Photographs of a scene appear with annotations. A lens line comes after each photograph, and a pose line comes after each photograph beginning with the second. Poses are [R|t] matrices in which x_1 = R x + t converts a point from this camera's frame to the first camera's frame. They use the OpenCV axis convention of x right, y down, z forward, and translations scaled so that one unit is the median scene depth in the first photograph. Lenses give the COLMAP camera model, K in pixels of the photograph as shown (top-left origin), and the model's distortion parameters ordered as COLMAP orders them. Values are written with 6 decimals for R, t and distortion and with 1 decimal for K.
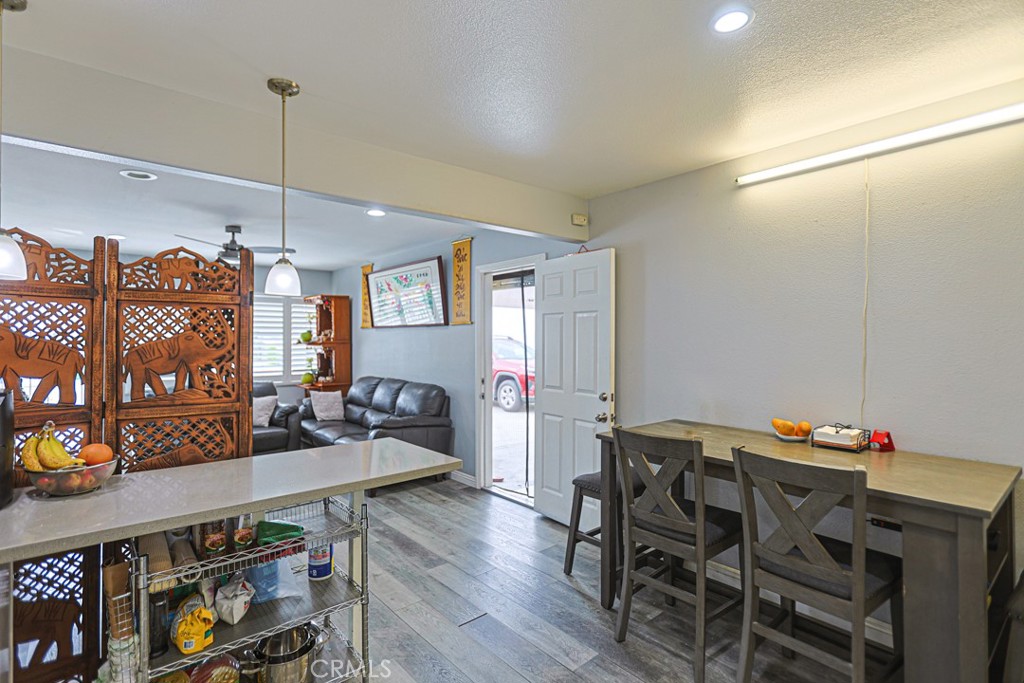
lens RADIAL K [[497.2, 0, 503.1], [0, 497.2, 335.0], [0, 0, 1]] dist [-0.006740, 0.002751]
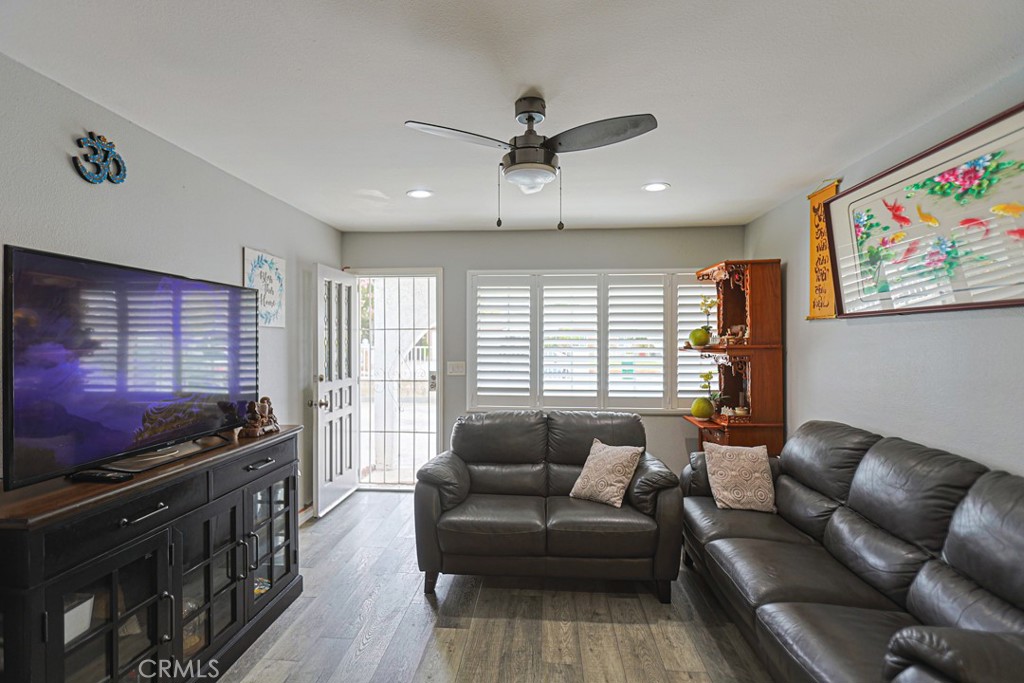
lens RADIAL K [[497.2, 0, 508.8], [0, 497.2, 343.4], [0, 0, 1]] dist [-0.006740, 0.002751]
pose [[0.719921, 0.005848, -0.694031, -0.171809], [0.005139, 0.999892, 0.013756, 0.002288], [0.694037, -0.013470, 0.719814, 0.477175]]
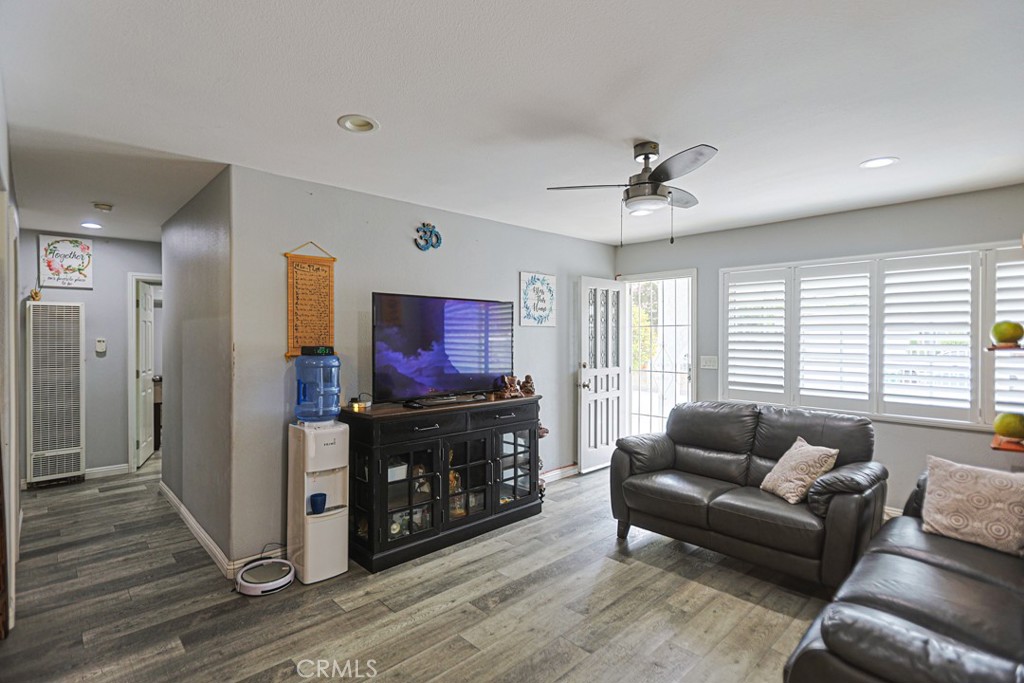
lens RADIAL K [[497.2, 0, 500.4], [0, 497.2, 340.9], [0, 0, 1]] dist [-0.006740, 0.002751]
pose [[0.058470, 0.011628, -0.998221, 0.023612], [0.009275, 0.999883, 0.012191, 0.003232], [0.998246, -0.009971, 0.058355, 0.584969]]
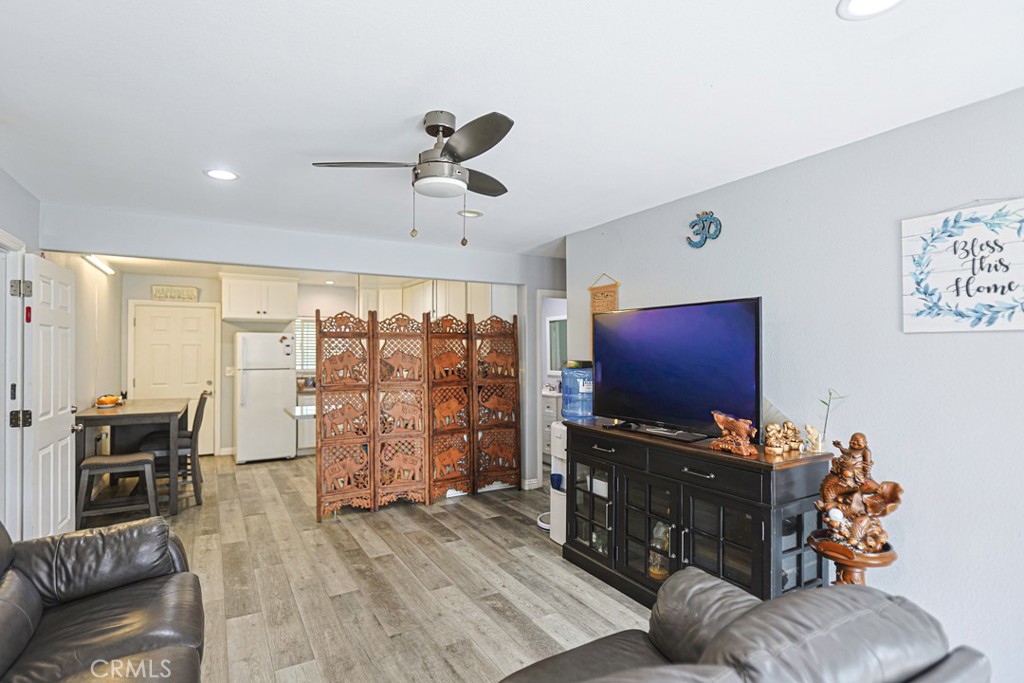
lens RADIAL K [[497.2, 0, 496.8], [0, 497.2, 341.7], [0, 0, 1]] dist [-0.006740, 0.002751]
pose [[-0.984373, 0.006988, 0.175957, -0.502366], [0.002381, 0.999649, -0.026385, 0.005345], [-0.176080, -0.025553, -0.984044, 1.070812]]
